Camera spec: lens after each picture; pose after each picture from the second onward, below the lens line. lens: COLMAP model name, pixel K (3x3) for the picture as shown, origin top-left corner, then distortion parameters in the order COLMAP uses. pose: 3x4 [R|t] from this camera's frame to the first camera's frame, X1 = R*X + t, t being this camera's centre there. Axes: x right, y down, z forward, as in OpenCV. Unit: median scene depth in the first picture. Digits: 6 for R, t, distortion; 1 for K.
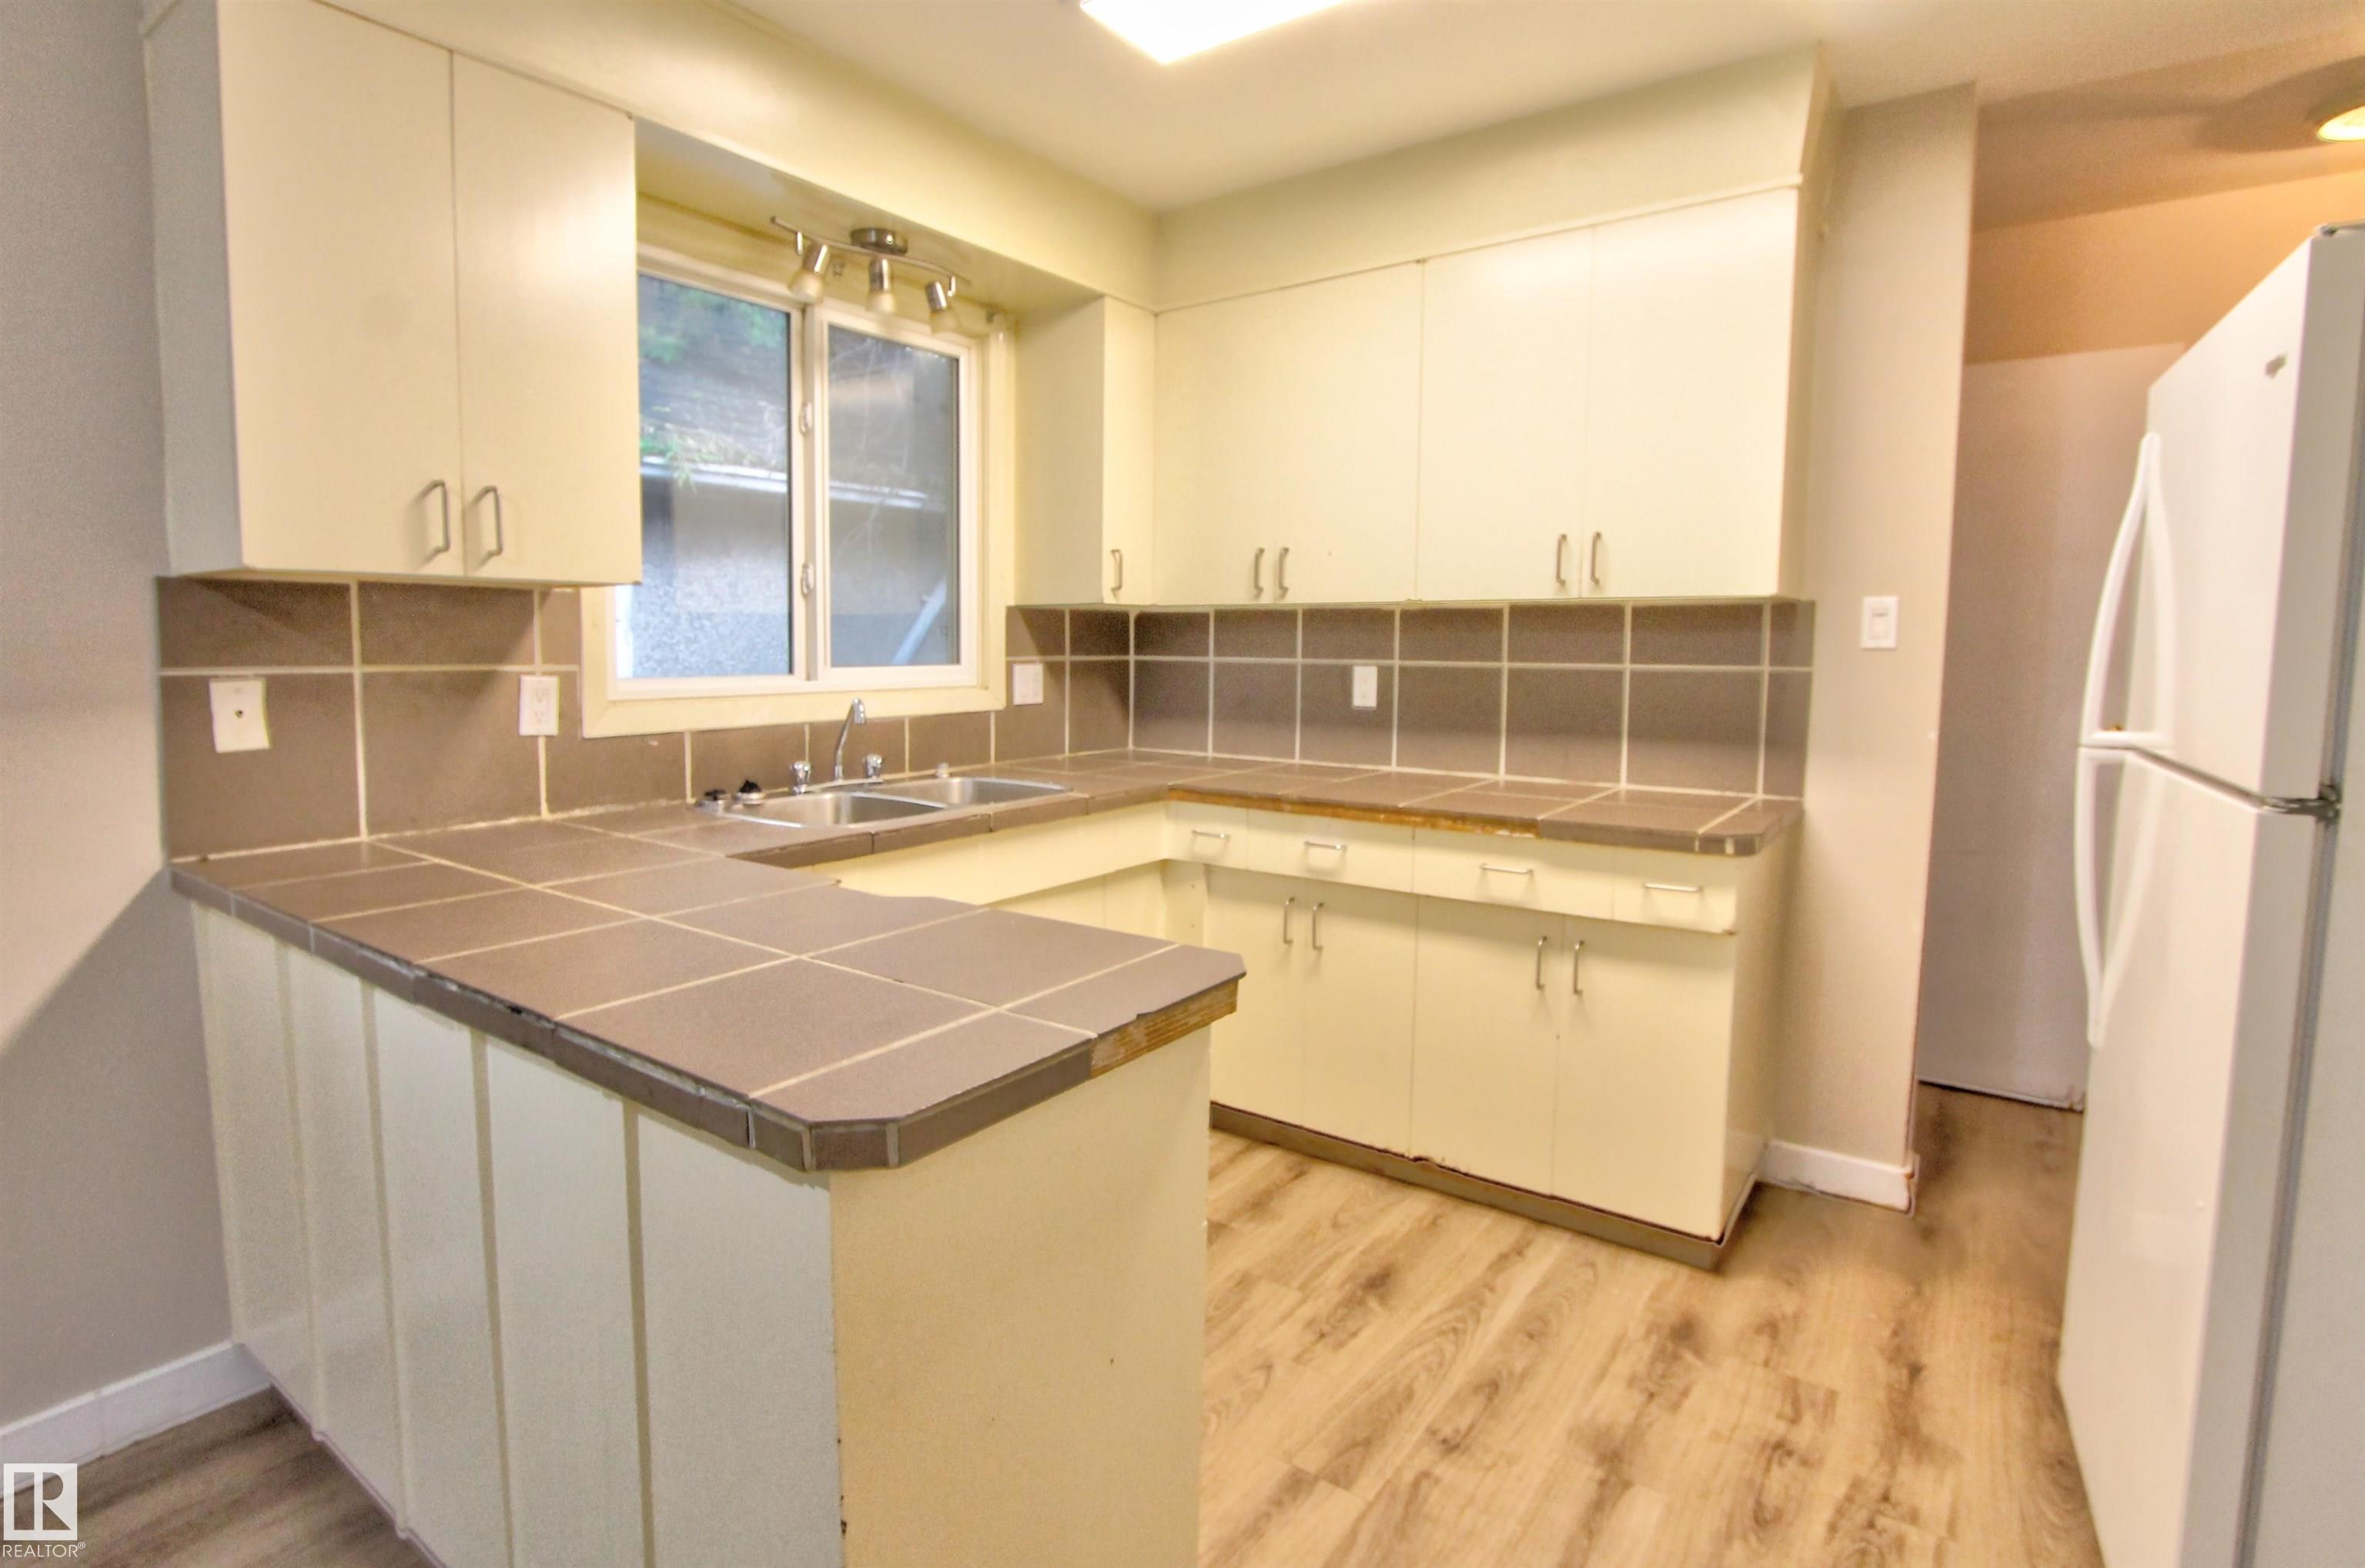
lens RADIAL K [[1154.1, 0, 1177.2], [0, 1154.1, 739.1], [0, 0, 1]] dist [-0.016631, 0.000629]
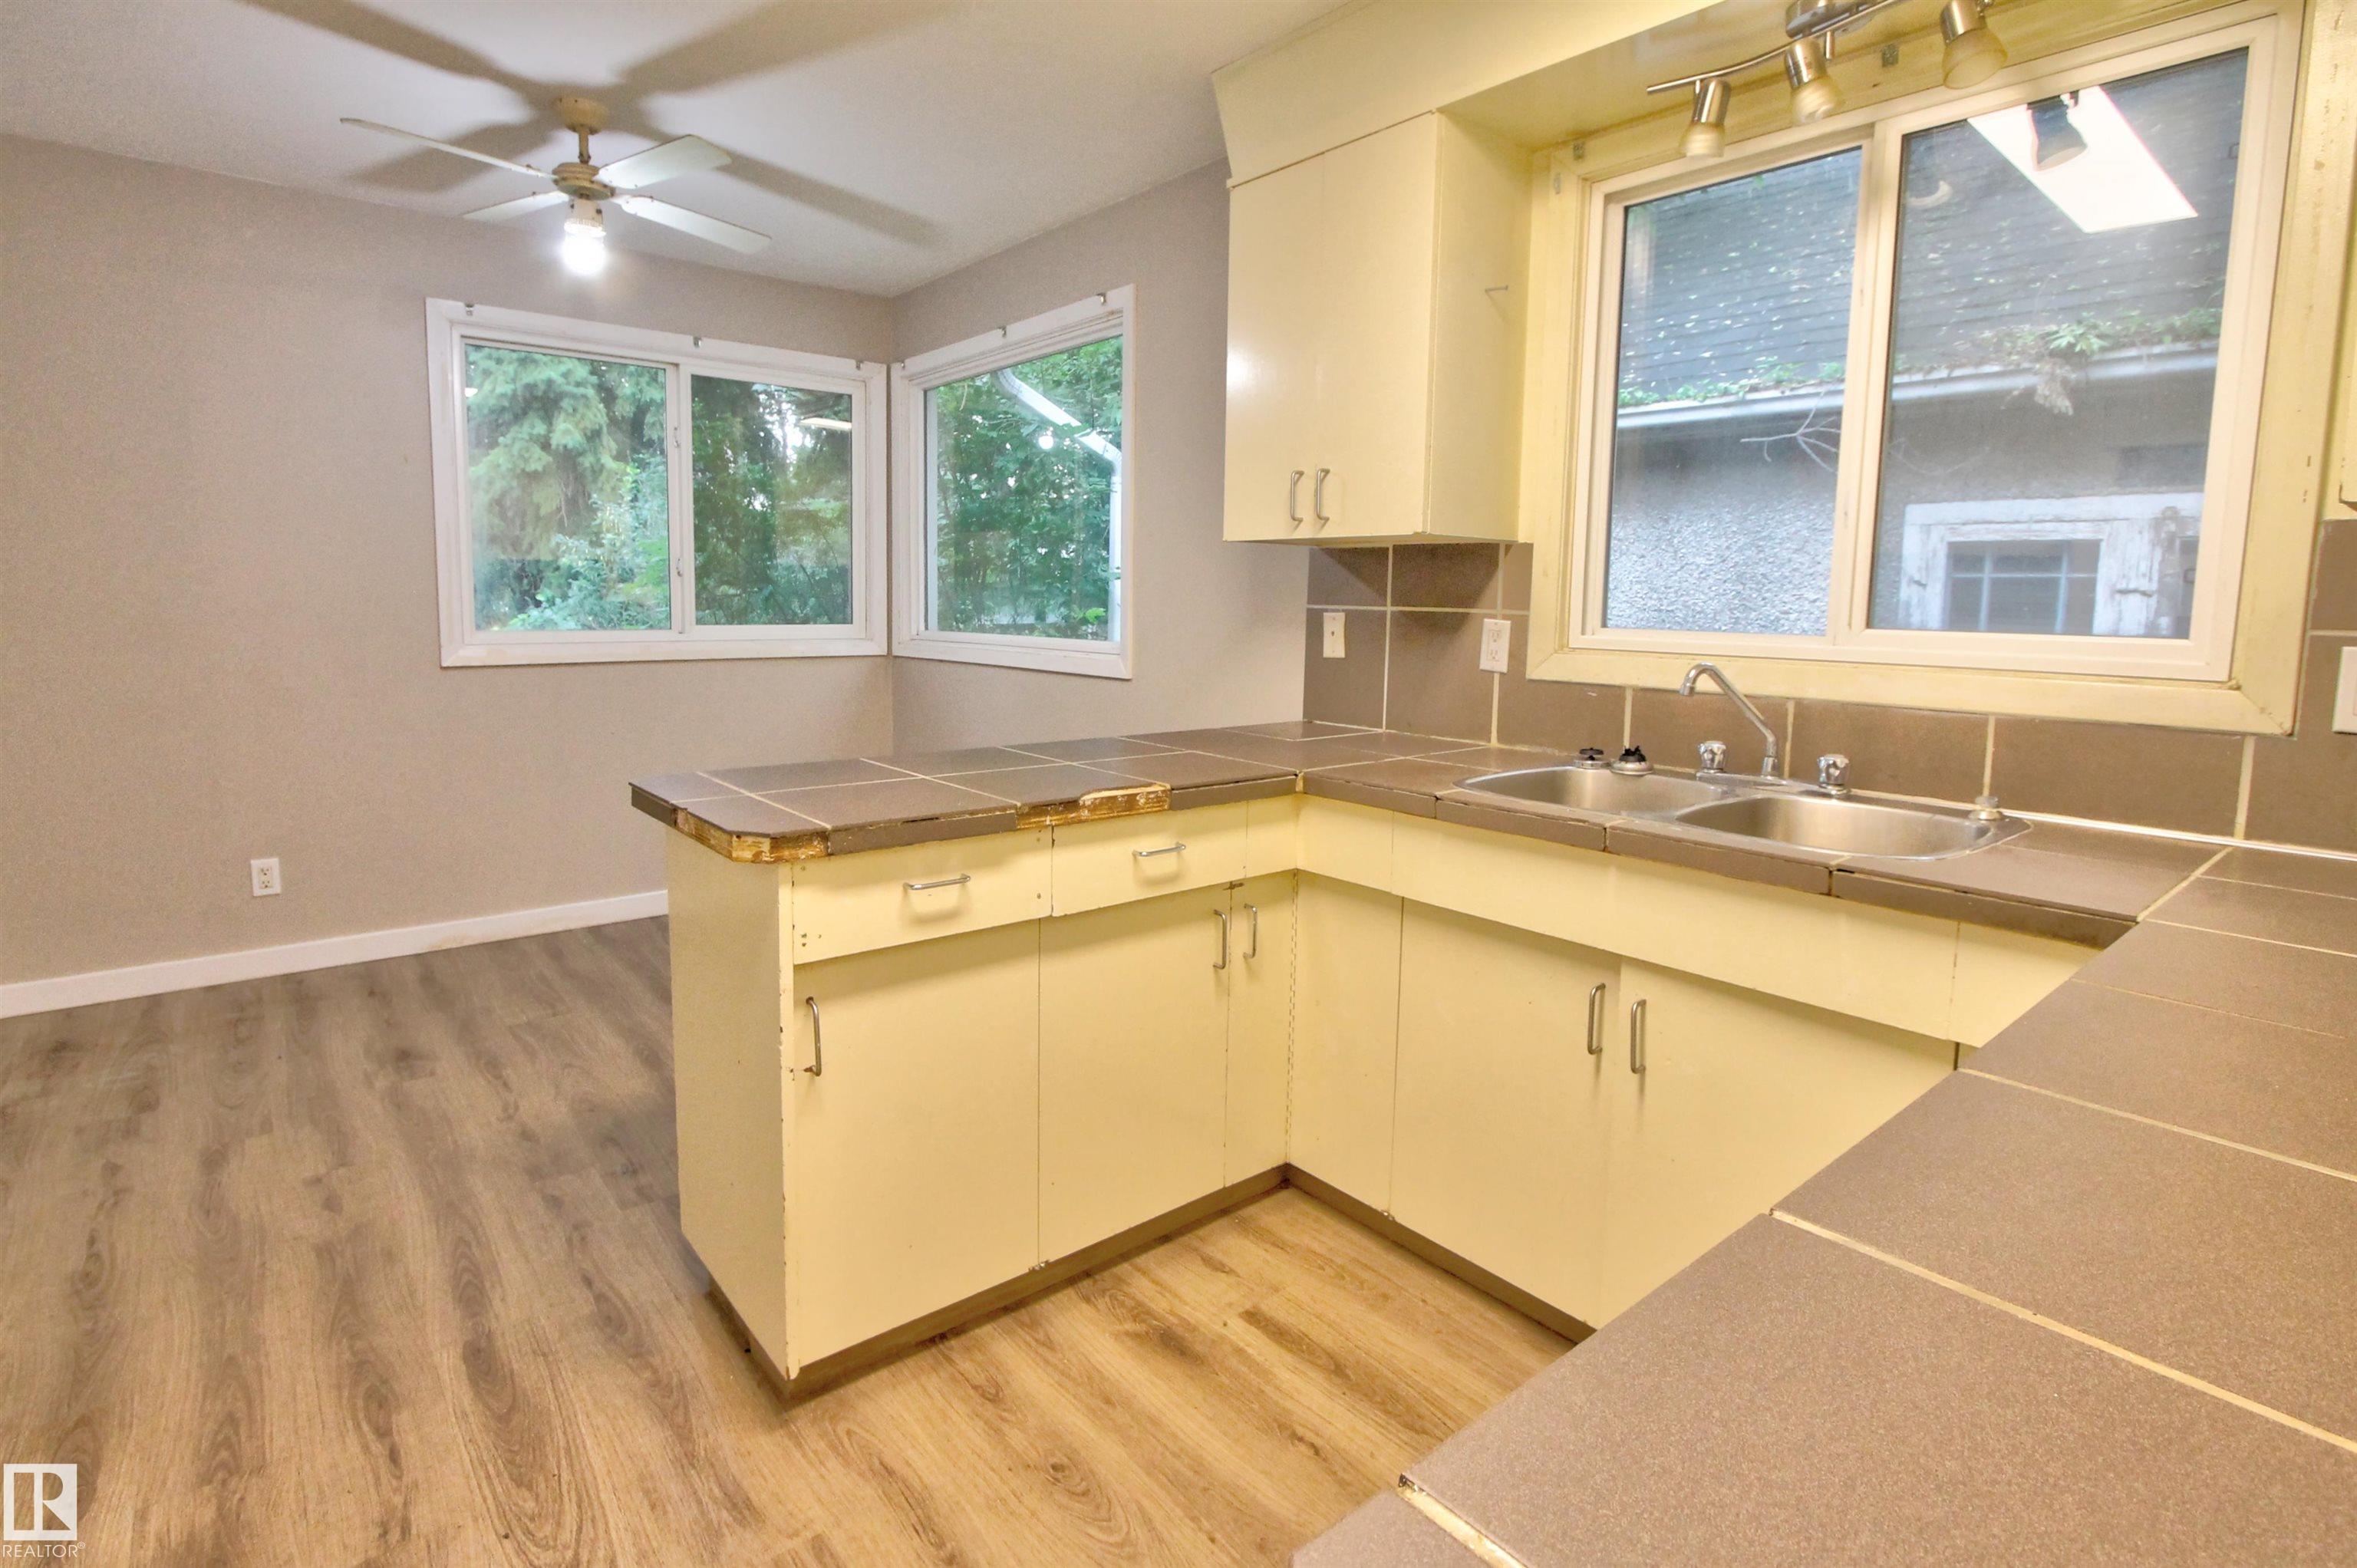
lens RADIAL K [[1157.0, 0, 1150.1], [0, 1157.0, 697.9], [0, 0, 1]] dist [-0.001279, 0.000564]
pose [[-0.267673, 0.078041, -0.960344, 0.557390], [-0.098125, 0.989324, 0.107746, -0.059348], [0.958500, 0.123074, -0.257158, 0.856236]]
